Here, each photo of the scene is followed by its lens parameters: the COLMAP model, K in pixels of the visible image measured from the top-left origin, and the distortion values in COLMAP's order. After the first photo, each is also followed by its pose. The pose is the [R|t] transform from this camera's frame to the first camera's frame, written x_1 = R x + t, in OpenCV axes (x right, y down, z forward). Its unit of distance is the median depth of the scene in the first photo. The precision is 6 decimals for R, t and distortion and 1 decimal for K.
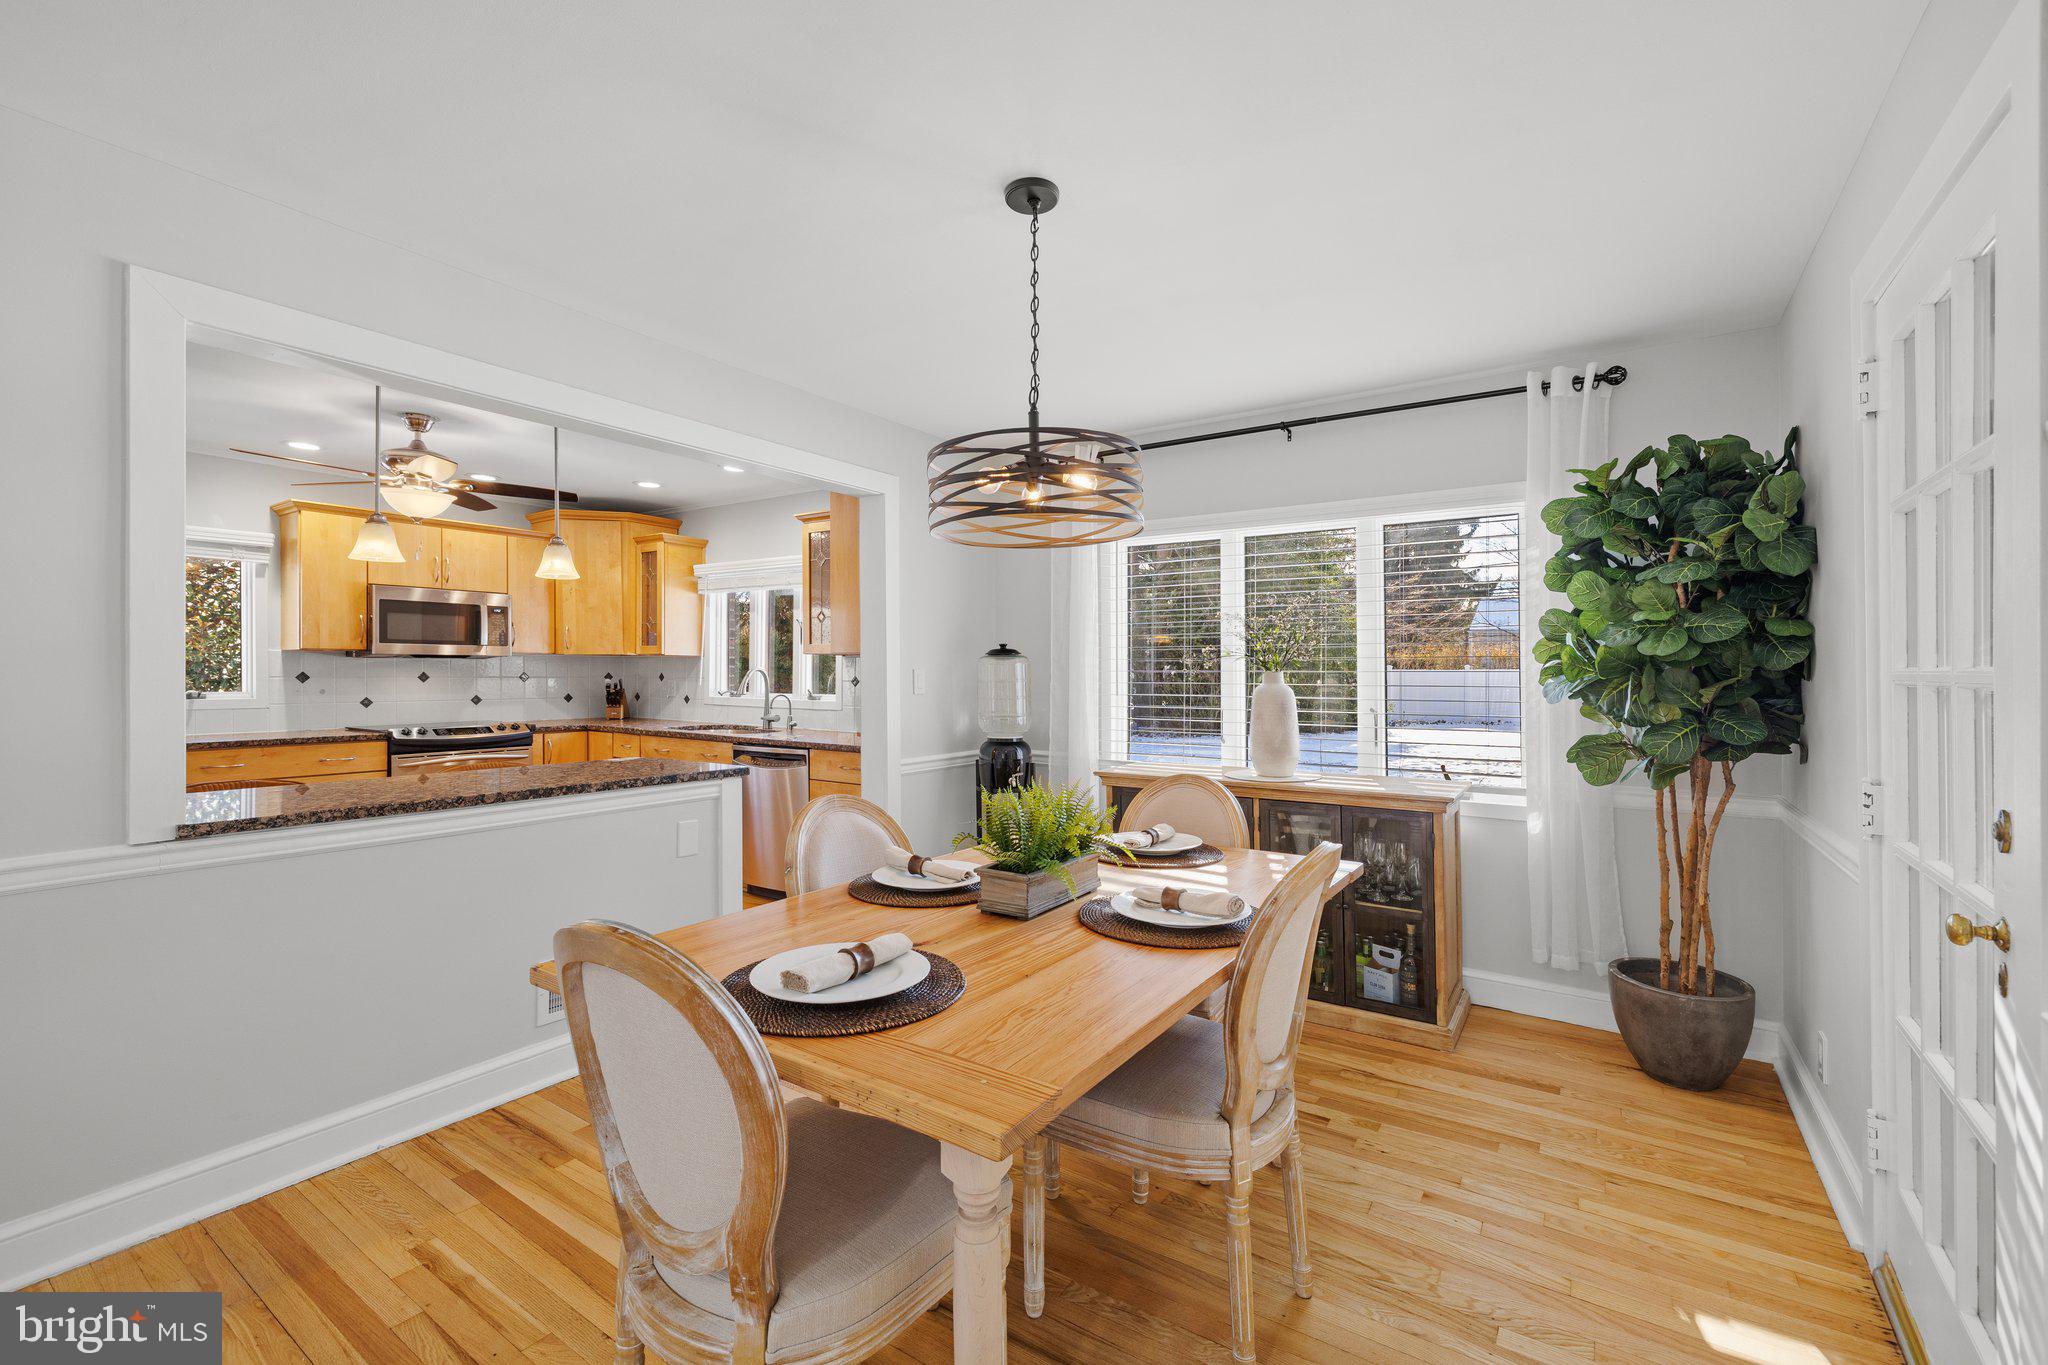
lens RADIAL K [[858.5, 0, 1030.8], [0, 858.5, 662.2], [0, 0, 1]] dist [0.000230, -0.000054]
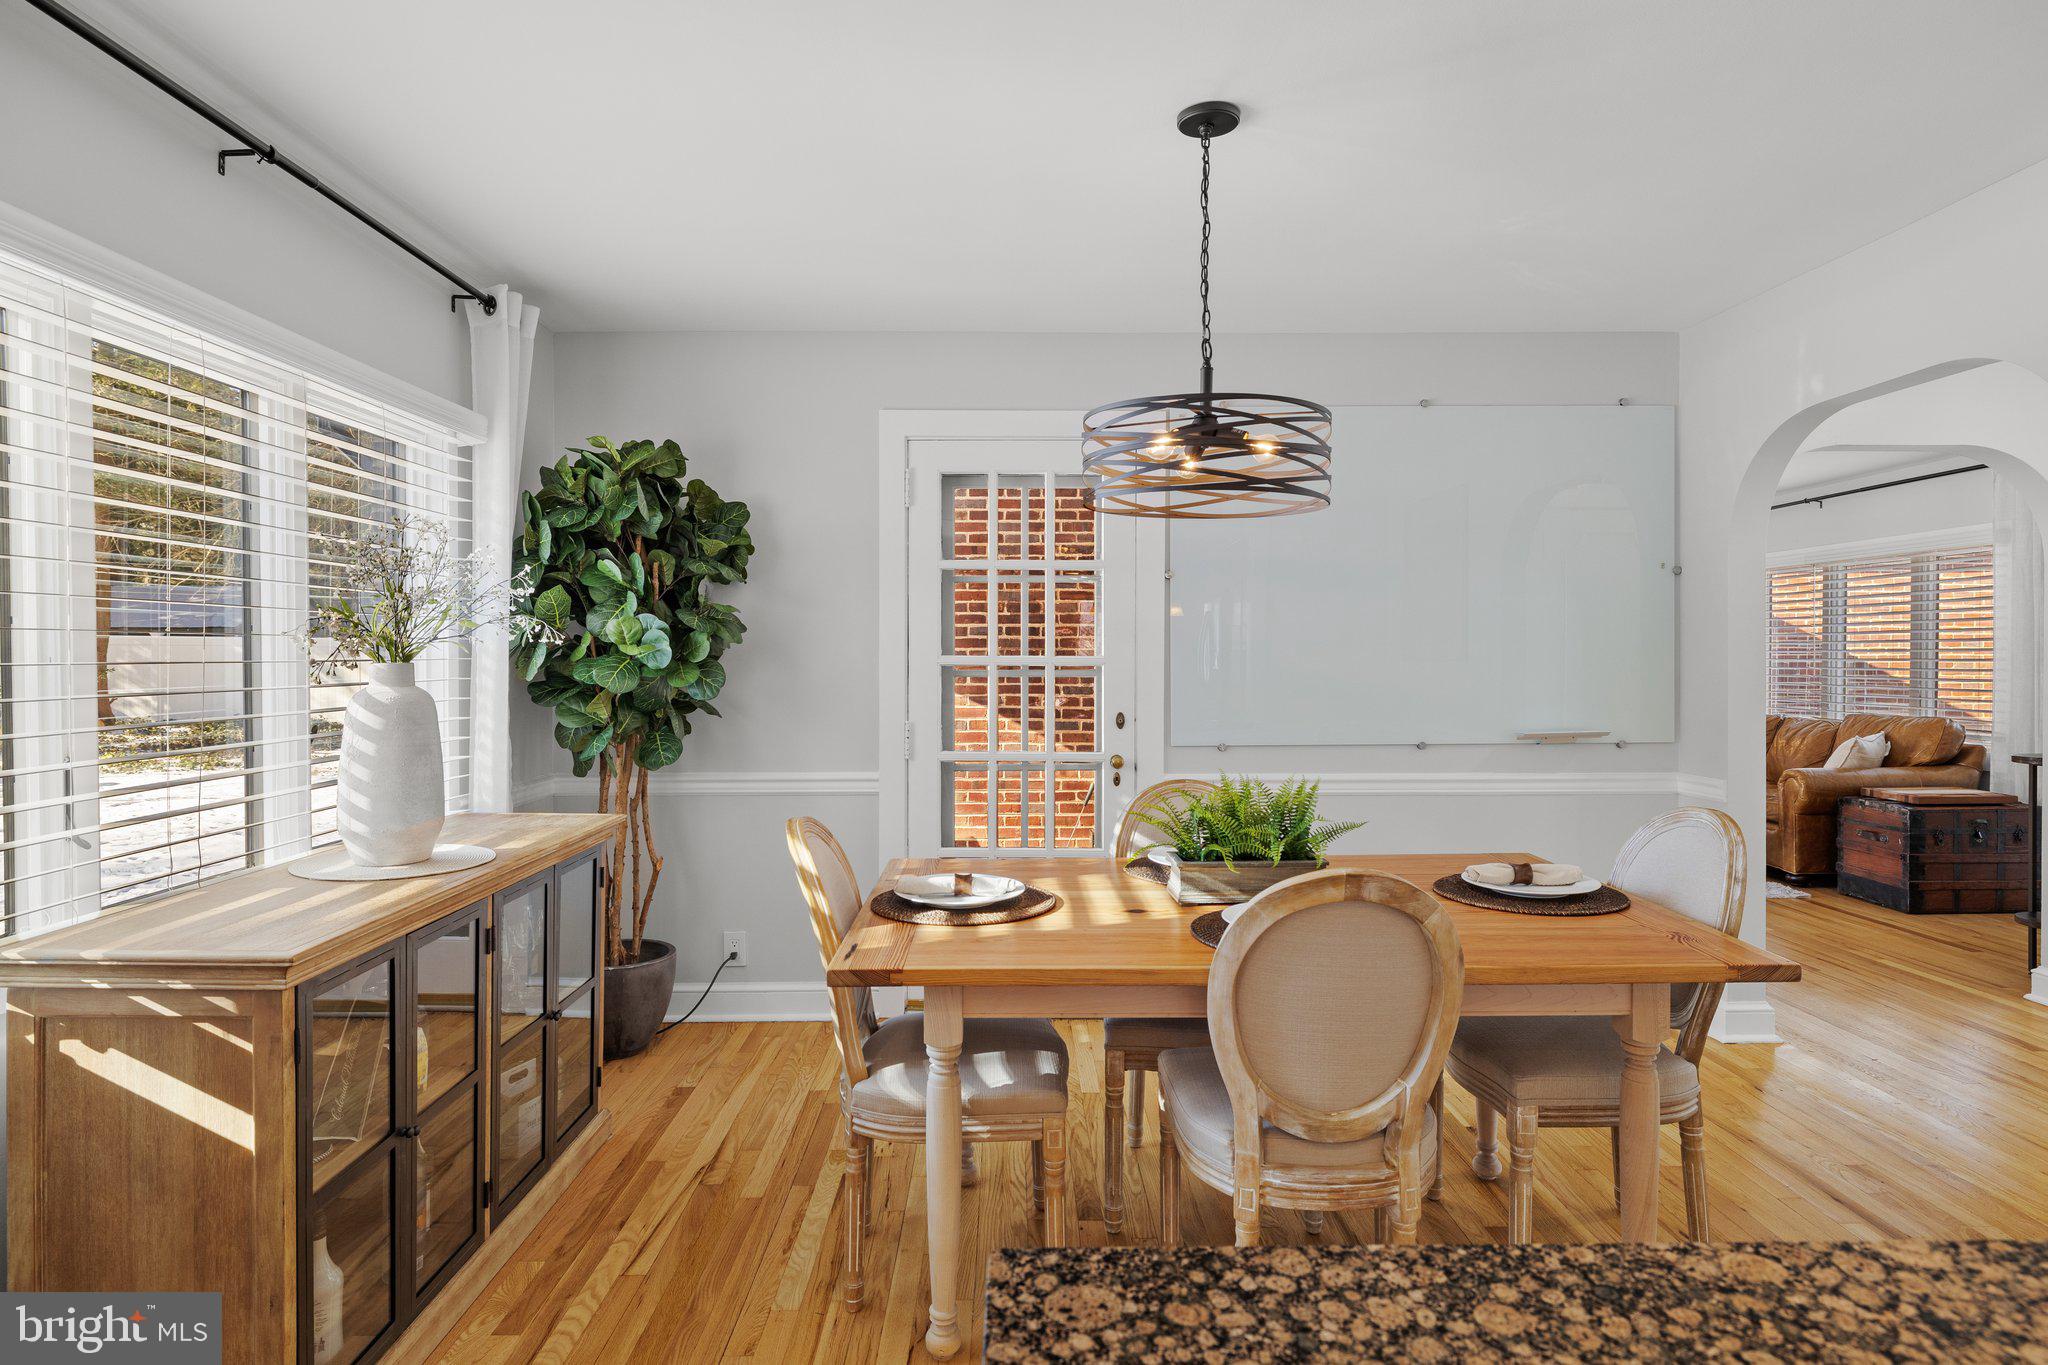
lens RADIAL K [[1098.2, 0, 1034.5], [0, 1098.2, 653.0], [0, 0, 1]] dist [-0.001418, 0.000325]
pose [[-0.569950, -0.003315, 0.821673, -0.535284], [-0.010711, 0.999937, -0.003395, 0.003627], [-0.821610, -0.010736, -0.569949, 1.171826]]
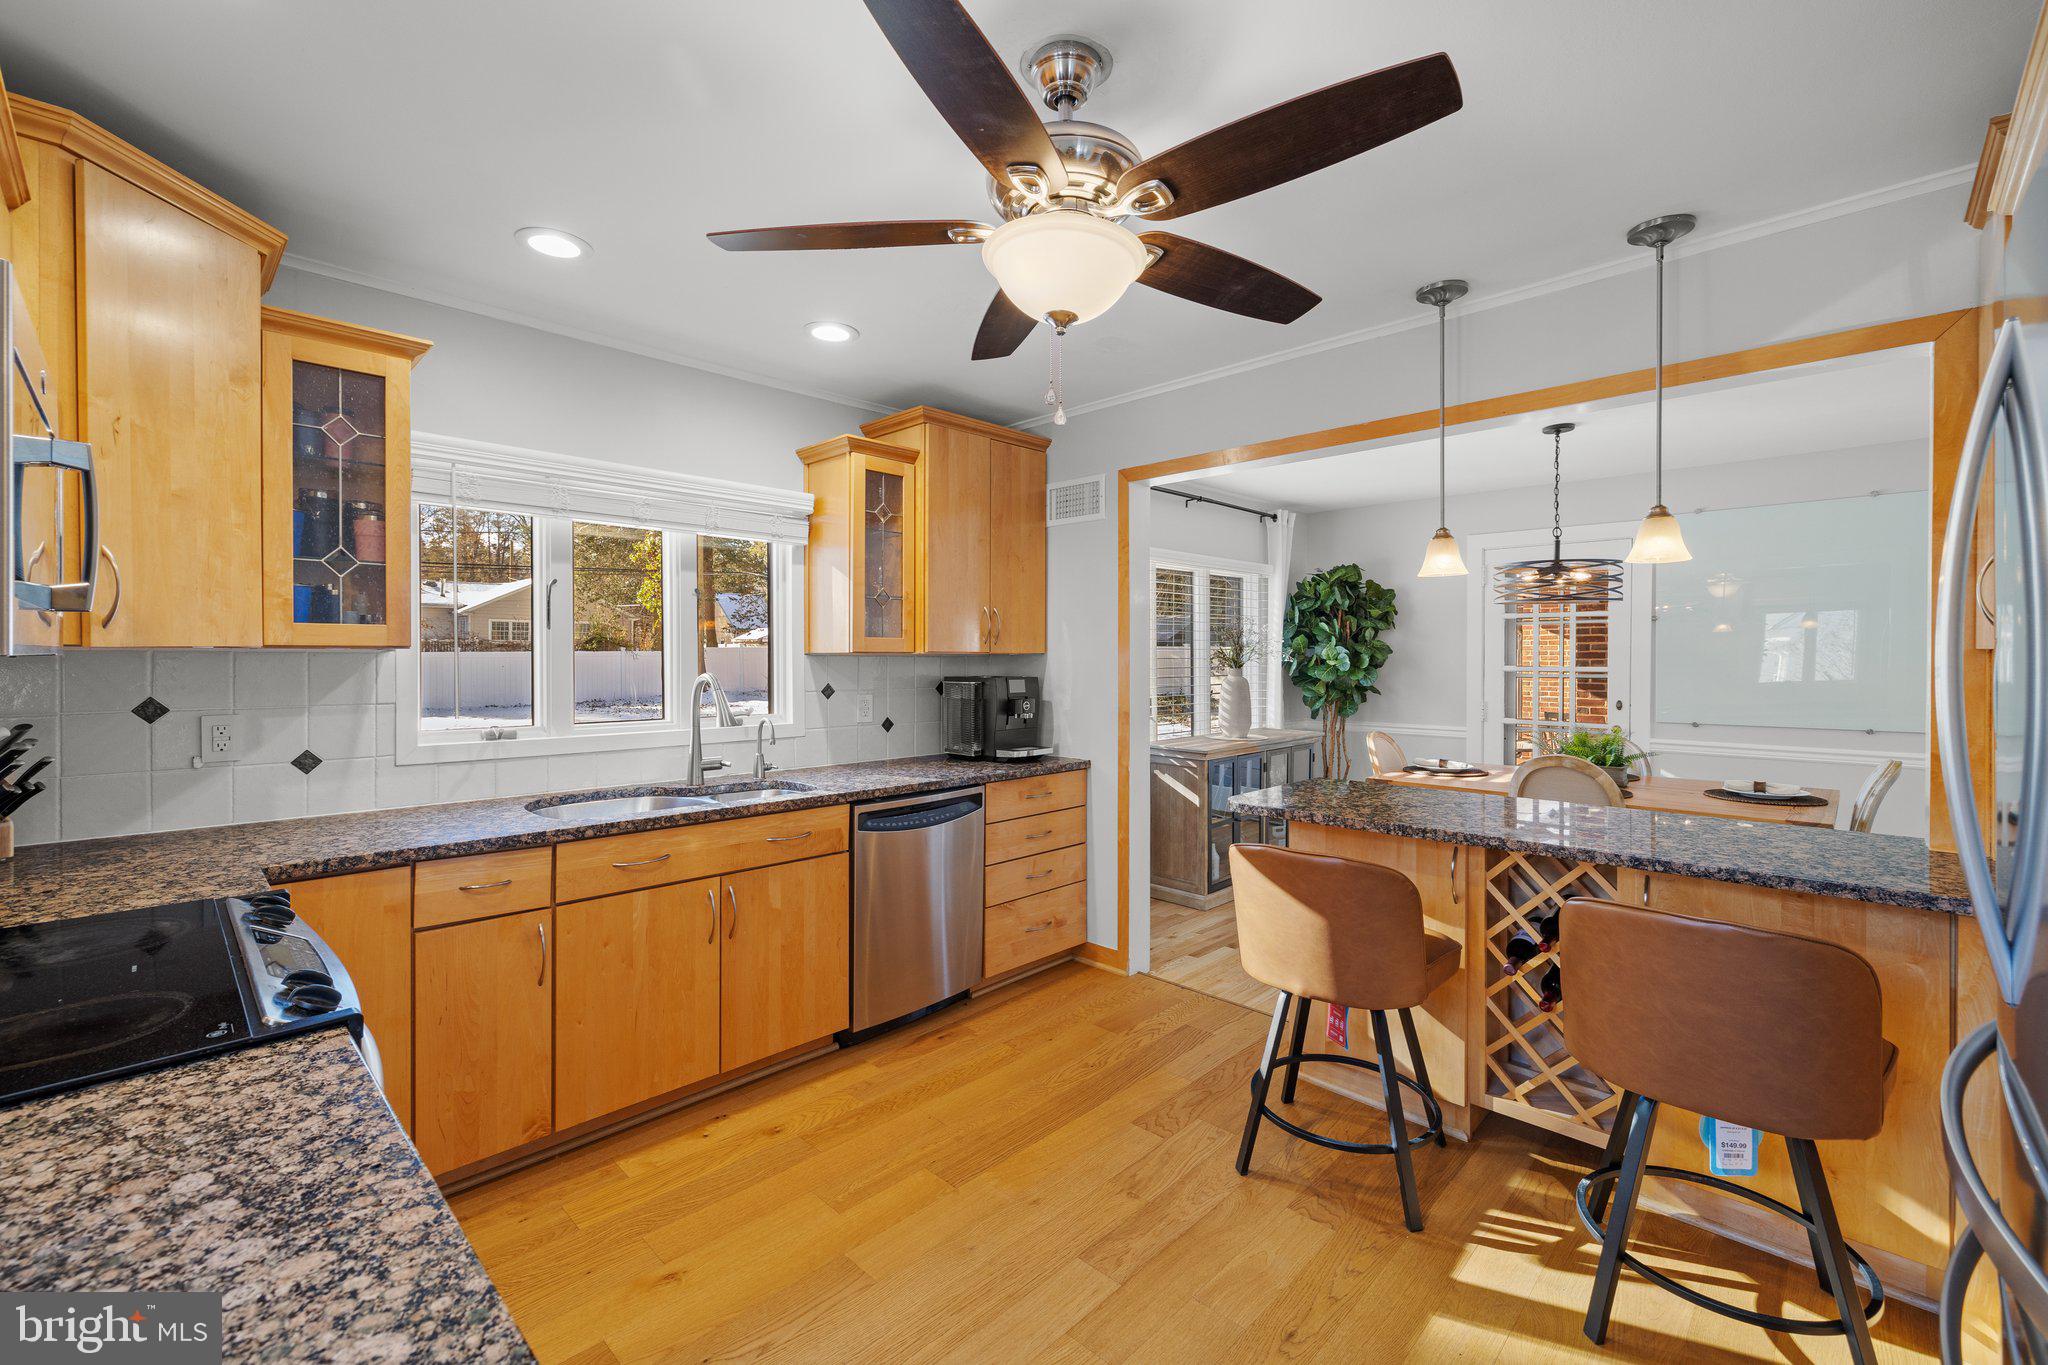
lens RADIAL K [[870.2, 0, 1023.8], [0, 870.2, 660.4], [0, 0, 1]] dist [0.002072, 0.000282]
pose [[0.181007, -0.010761, 0.983423, -1.419808], [-0.010630, 0.999860, 0.012898, -0.020811], [-0.983424, -0.012788, 0.180867, 1.203890]]
